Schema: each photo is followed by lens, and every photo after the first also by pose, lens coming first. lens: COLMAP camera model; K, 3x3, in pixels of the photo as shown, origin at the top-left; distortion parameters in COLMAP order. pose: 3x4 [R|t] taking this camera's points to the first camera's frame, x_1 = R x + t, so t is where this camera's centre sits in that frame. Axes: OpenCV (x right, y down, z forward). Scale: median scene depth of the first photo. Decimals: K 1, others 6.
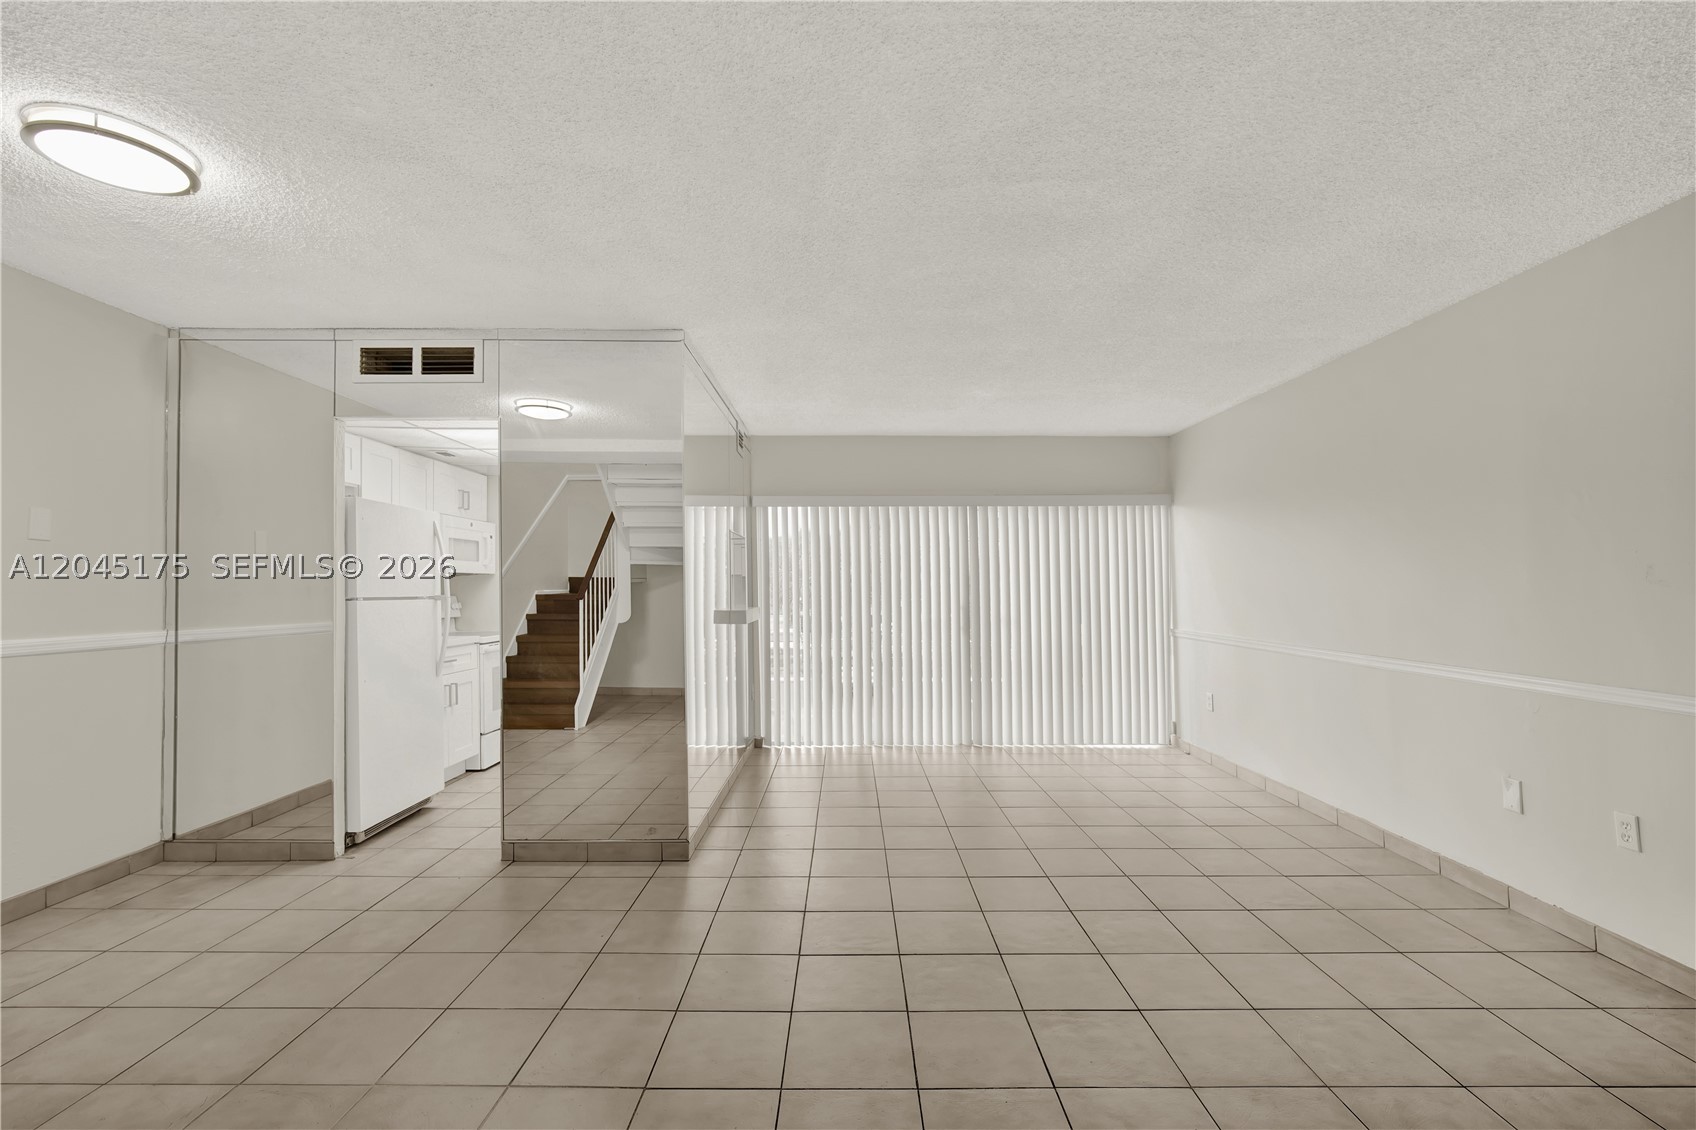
lens RADIAL K [[750.3, 0, 844.5], [0, 750.3, 579.0], [0, 0, 1]] dist [-0.010204, 0.000042]
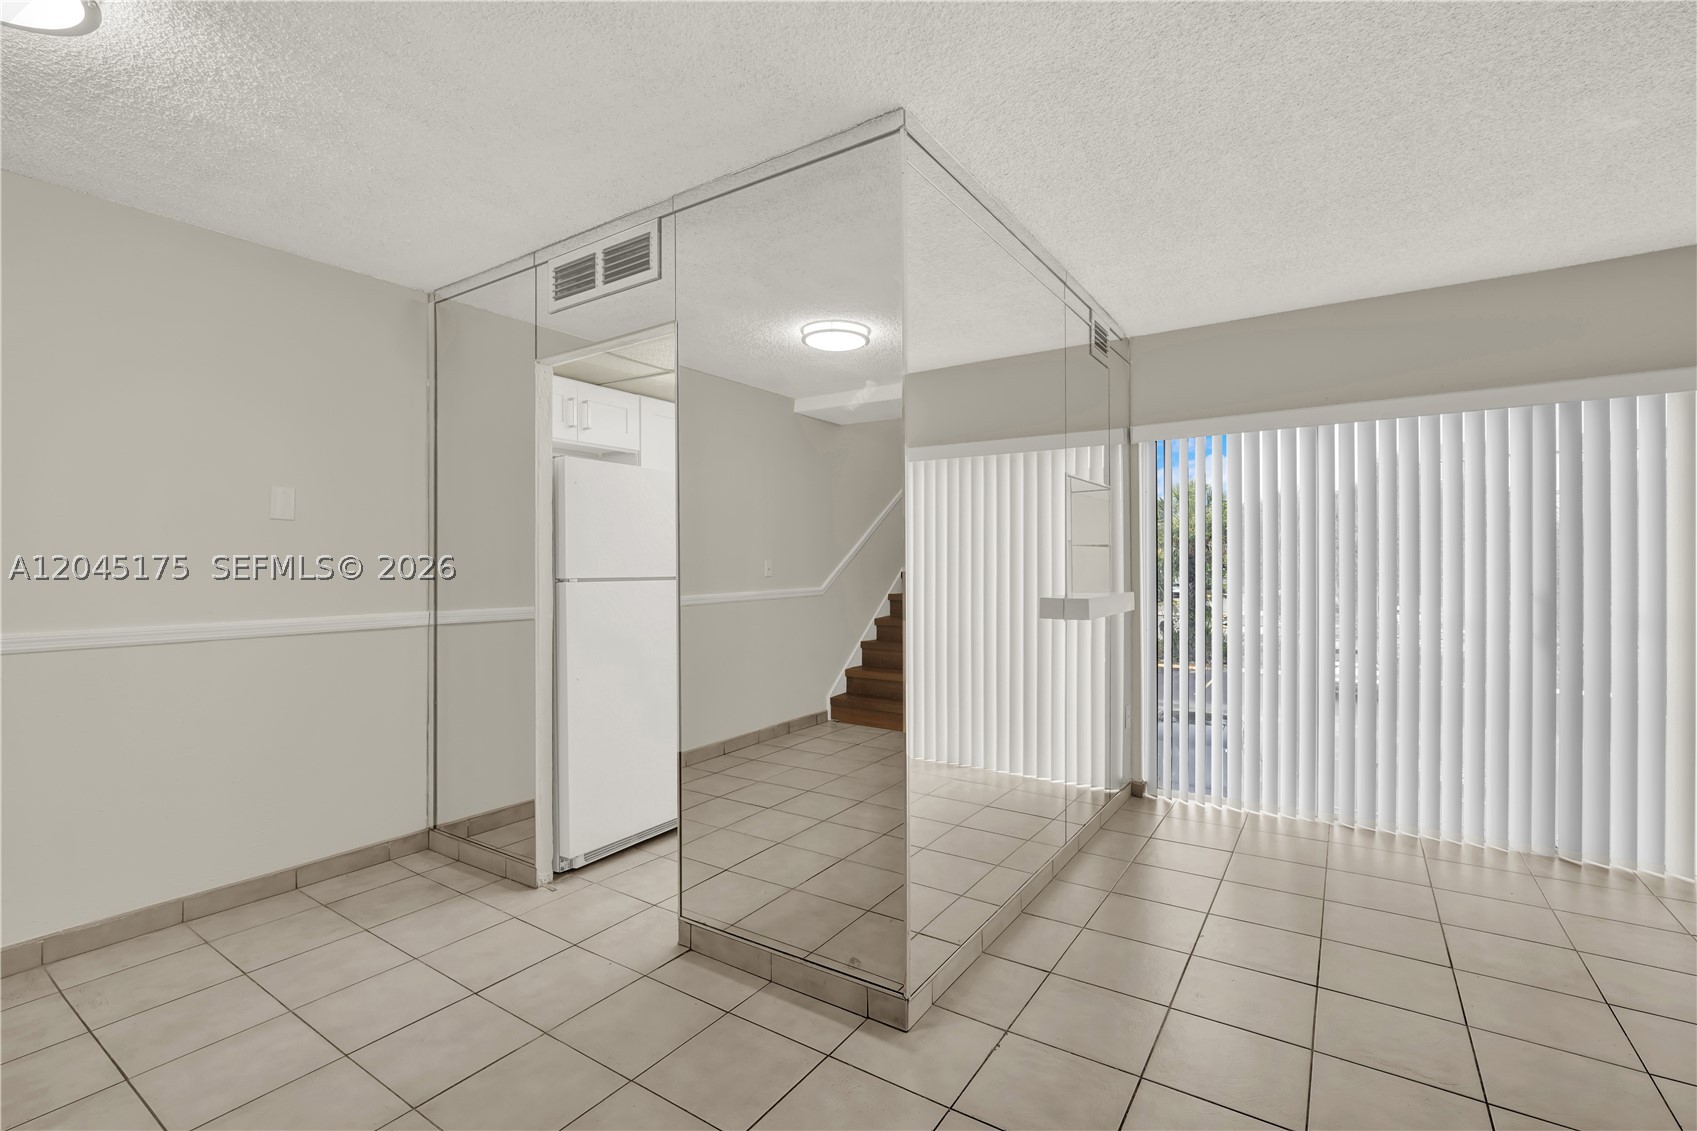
lens RADIAL K [[750.2, 0, 851.9], [0, 750.2, 567.6], [0, 0, 1]] dist [-0.011429, 0.000380]
pose [[0.836594, 0.000795, -0.547822, 0.068047], [0.009143, 0.999839, 0.015414, 0.006679], [0.547747, -0.017904, 0.836453, 0.485970]]
